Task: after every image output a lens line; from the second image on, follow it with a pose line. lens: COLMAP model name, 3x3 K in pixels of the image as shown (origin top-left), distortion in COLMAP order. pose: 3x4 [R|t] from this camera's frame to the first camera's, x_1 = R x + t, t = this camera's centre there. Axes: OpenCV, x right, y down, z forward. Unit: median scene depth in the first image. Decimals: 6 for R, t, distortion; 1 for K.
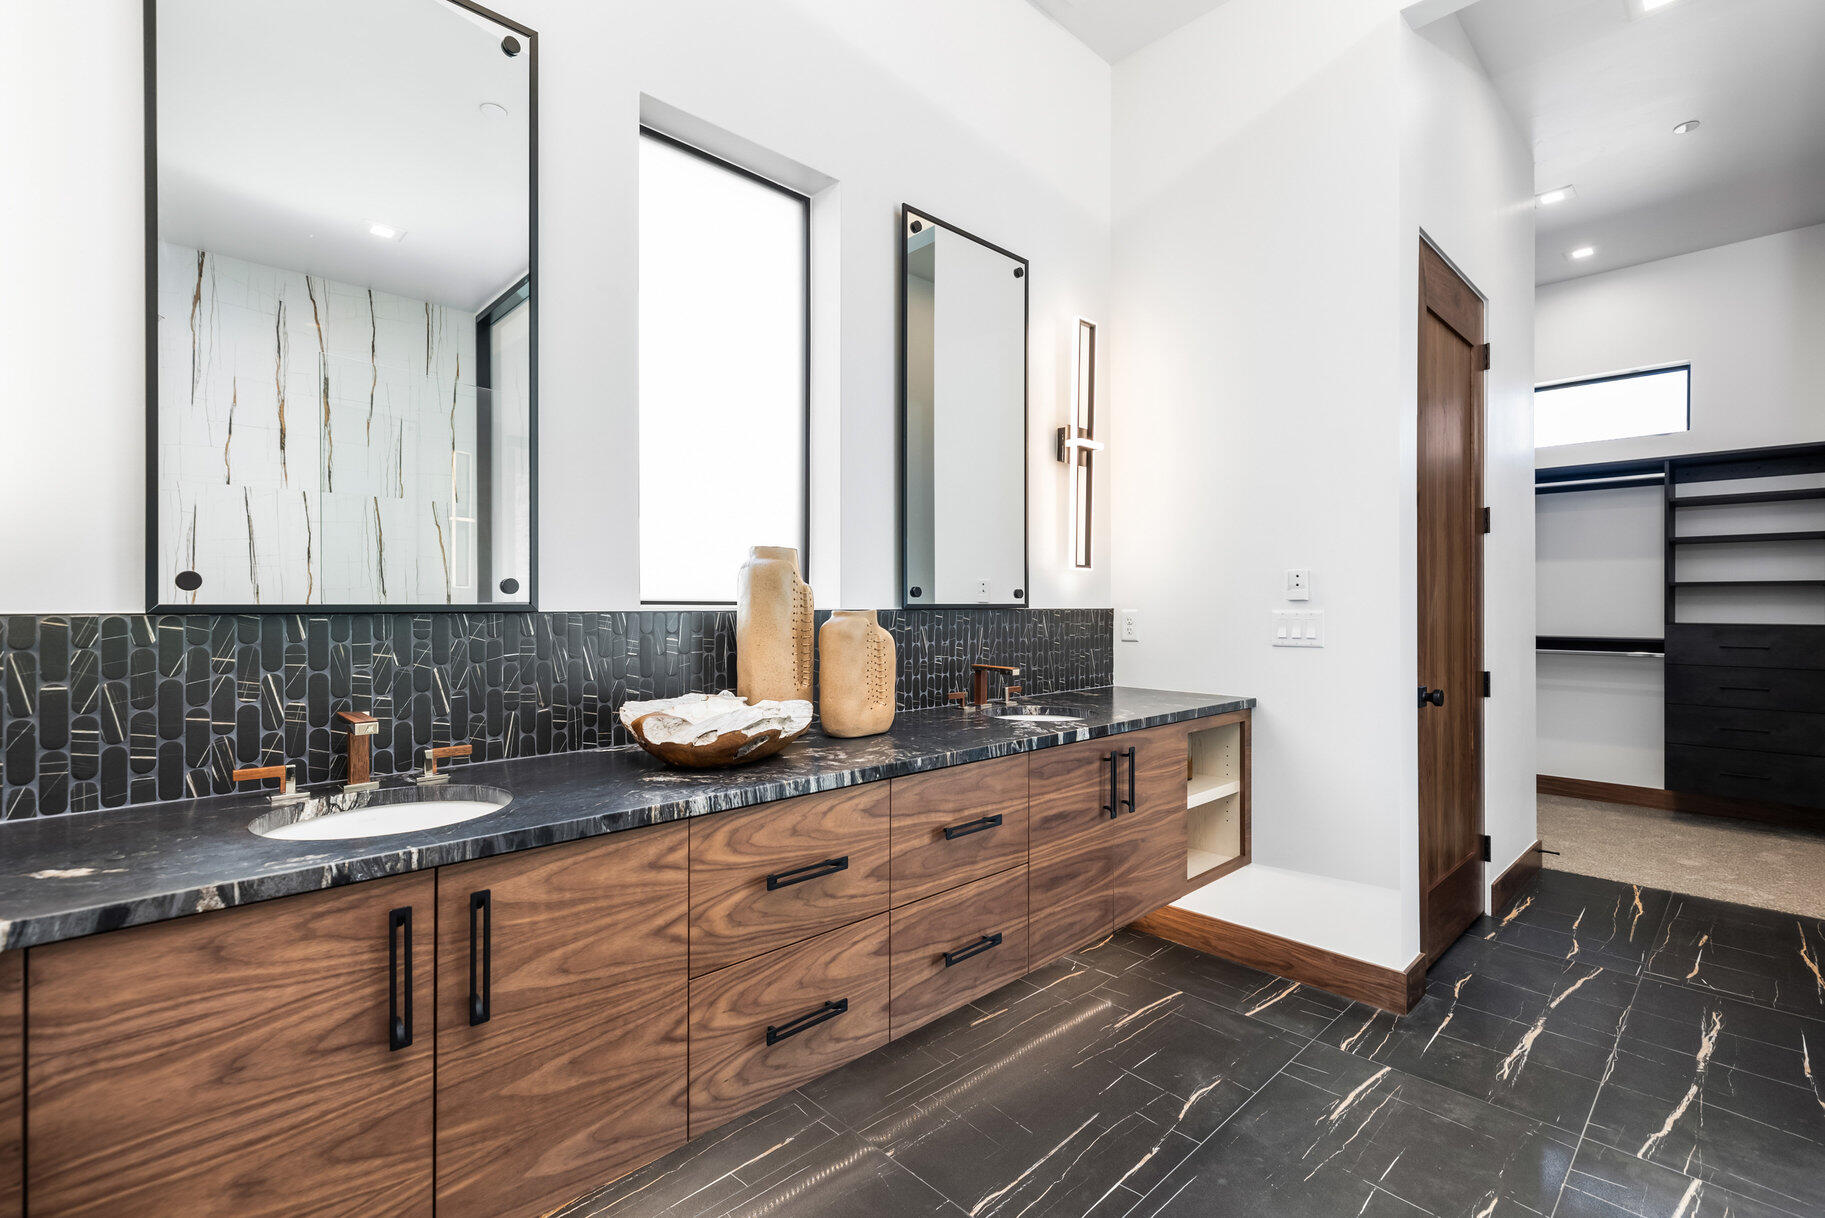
lens RADIAL K [[850.4, 0, 912.5], [0, 850.4, 609.0], [0, 0, 1]] dist [-0.000666, -0.000051]
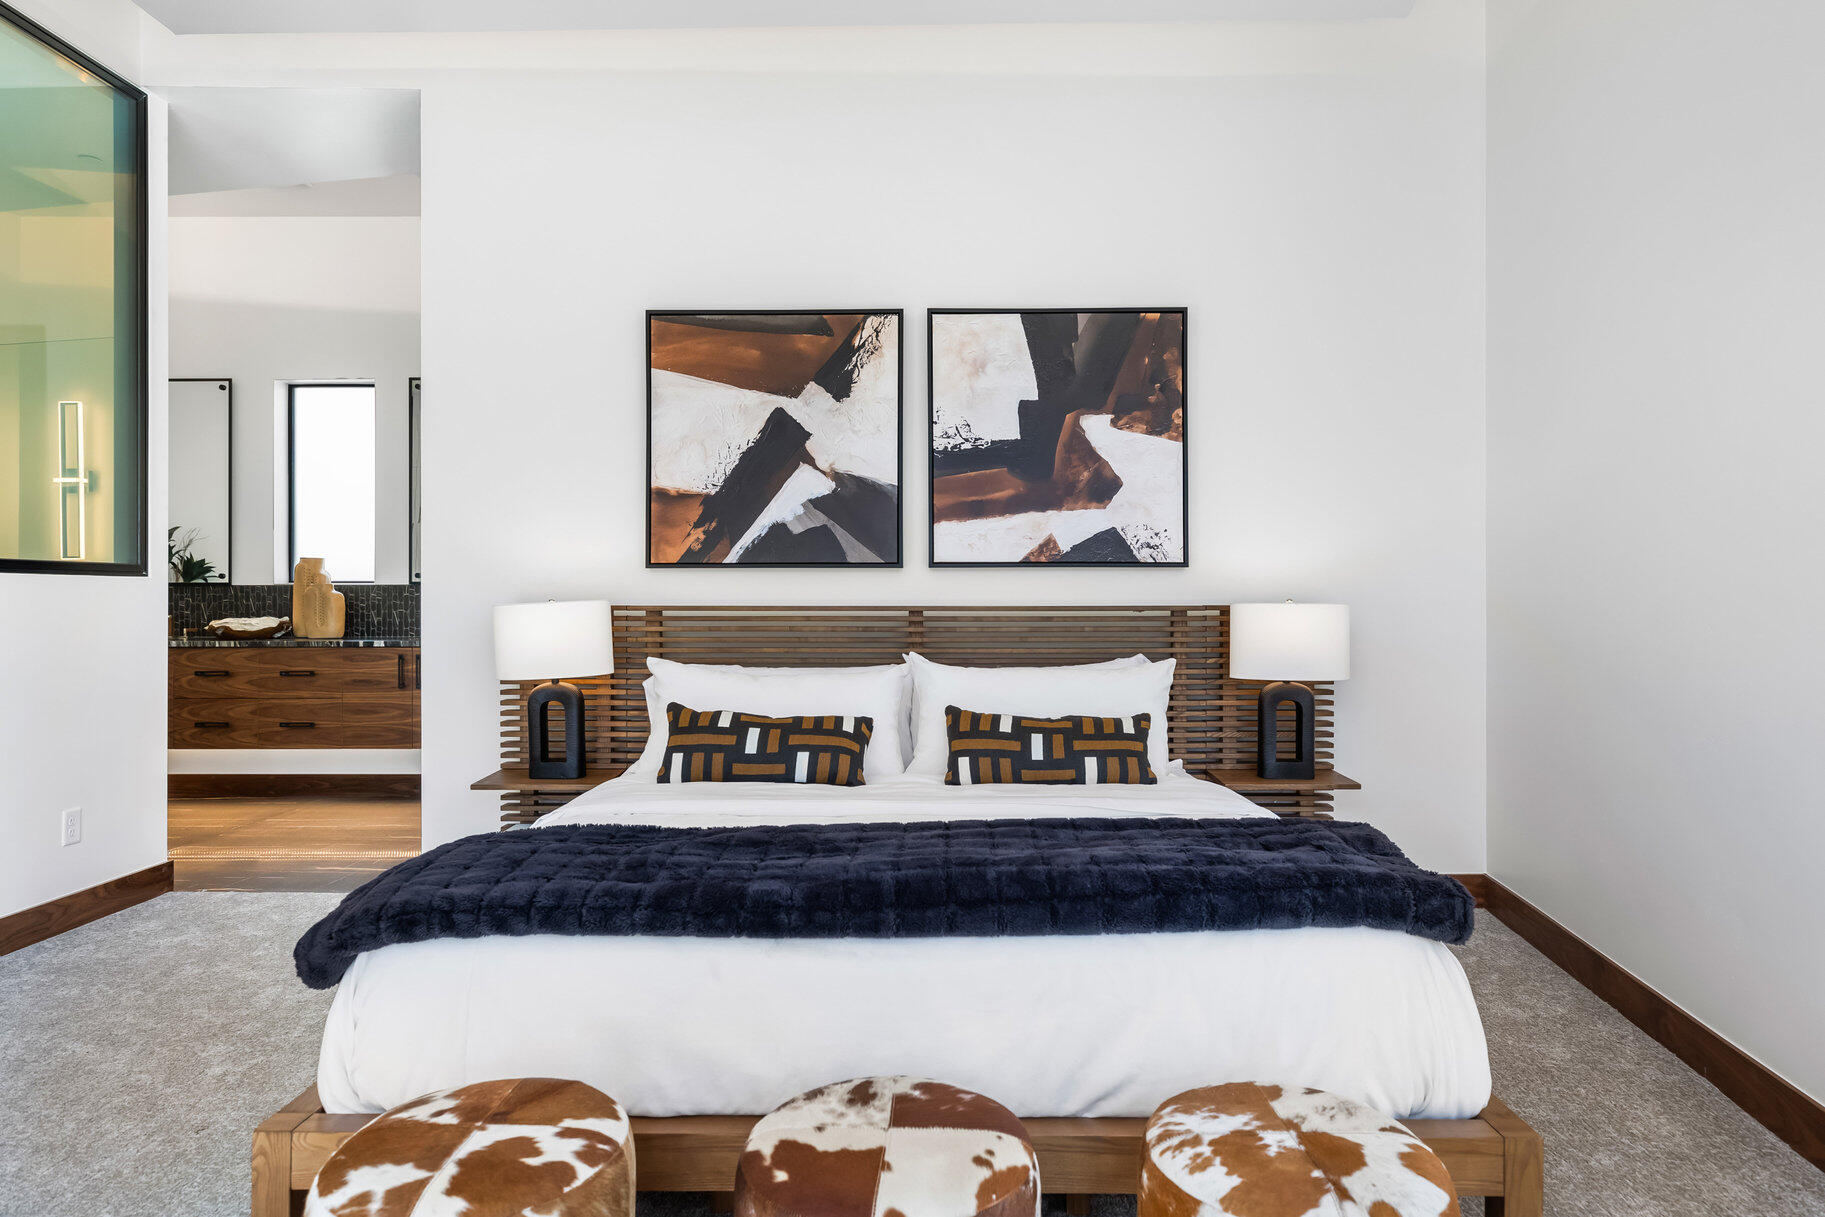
lens RADIAL K [[1081.2, 0, 912.5], [0, 1081.2, 608.5], [0, 0, 1]] dist [-0.002060, 0.000174]
pose [[0.707295, 0.009637, -0.706853, 3.704986], [-0.007304, 0.999953, 0.006324, 0.041355], [0.706881, 0.000690, 0.707332, 0.070358]]
